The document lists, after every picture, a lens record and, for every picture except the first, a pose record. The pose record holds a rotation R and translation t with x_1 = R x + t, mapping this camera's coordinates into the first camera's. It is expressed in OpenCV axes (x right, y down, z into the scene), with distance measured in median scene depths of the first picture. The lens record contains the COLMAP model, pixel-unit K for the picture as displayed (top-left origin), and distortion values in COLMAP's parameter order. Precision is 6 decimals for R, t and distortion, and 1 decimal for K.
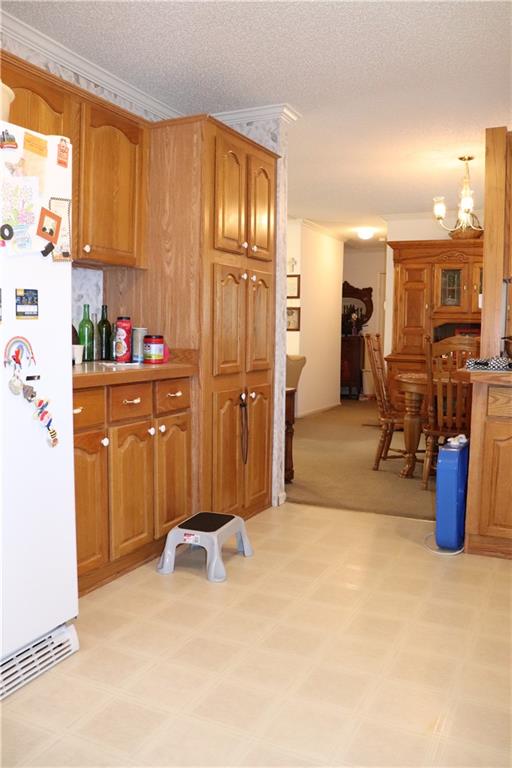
lens RADIAL K [[654.2, 0, 256.0], [0, 654.2, 384.0], [0, 0, 1]] dist [-0.169187, 0.167480]
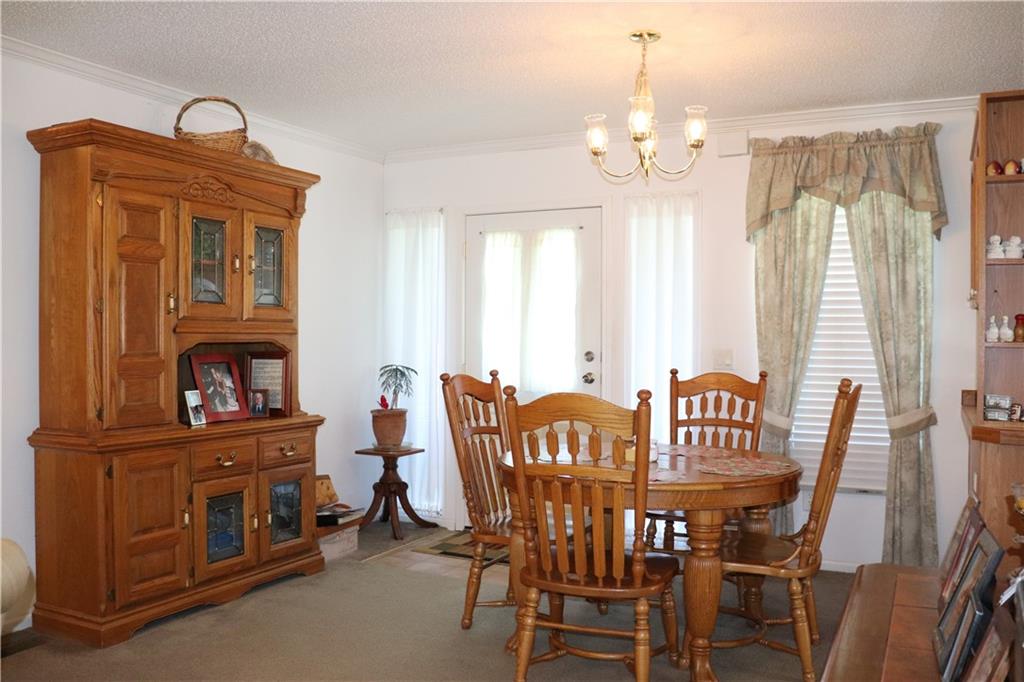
lens RADIAL K [[872.2, 0, 512.0], [0, 872.2, 341.0], [0, 0, 1]] dist [-0.169187, 0.167480]
pose [[0.028862, -0.019801, 0.999387, -0.263041], [0.077017, 0.996876, 0.017527, -0.090965], [-0.996612, 0.076464, 0.030297, 0.784993]]
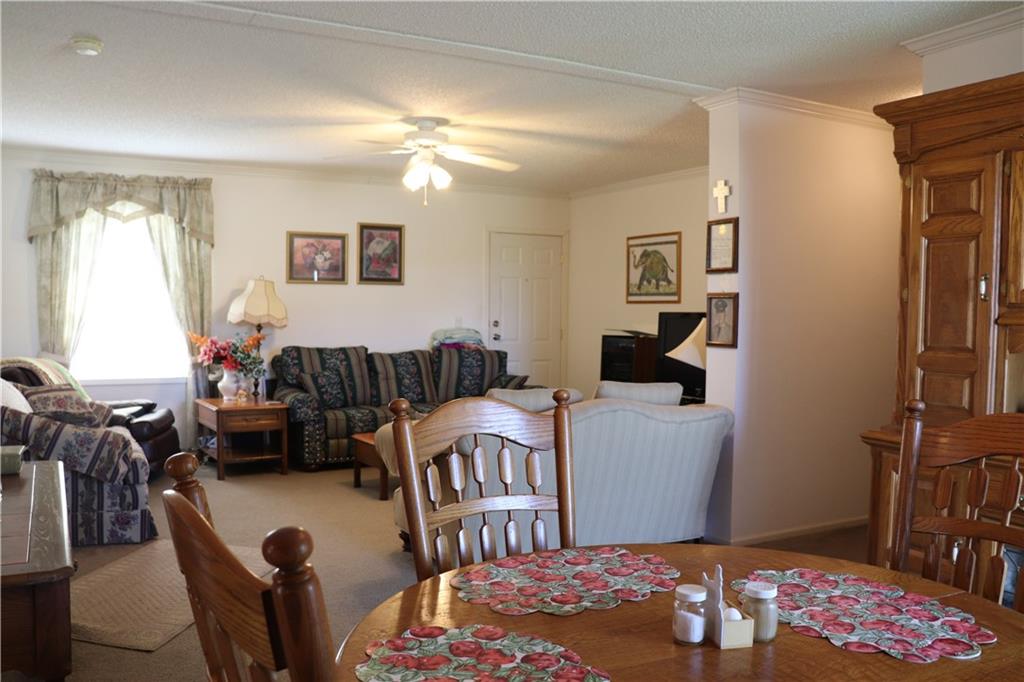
lens RADIAL K [[872.2, 0, 512.0], [0, 872.2, 341.0], [0, 0, 1]] dist [-0.169187, 0.167480]
pose [[0.808094, 0.016638, -0.588818, 0.325700], [-0.046935, 0.998242, -0.036208, -0.068344], [0.587180, 0.056895, 0.807454, 0.531785]]
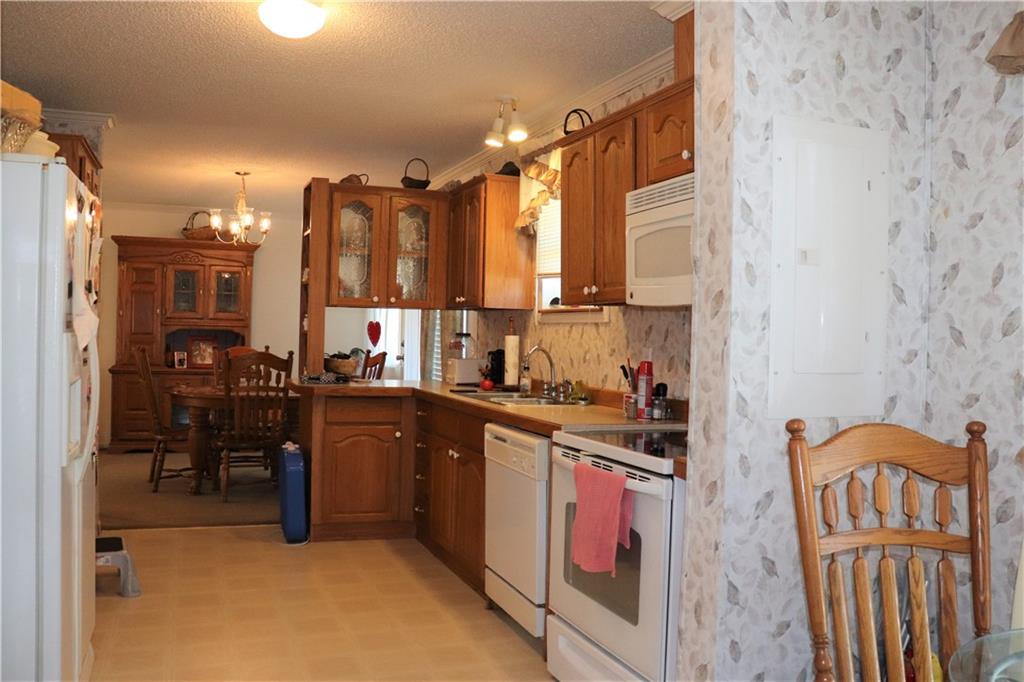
lens RADIAL K [[872.2, 0, 512.0], [0, 872.2, 341.0], [0, 0, 1]] dist [-0.169187, 0.167480]
pose [[0.686969, -0.002629, 0.726682, -0.259928], [0.045292, 0.998204, -0.039206, -0.010383], [-0.725274, 0.059846, 0.685854, -0.167074]]
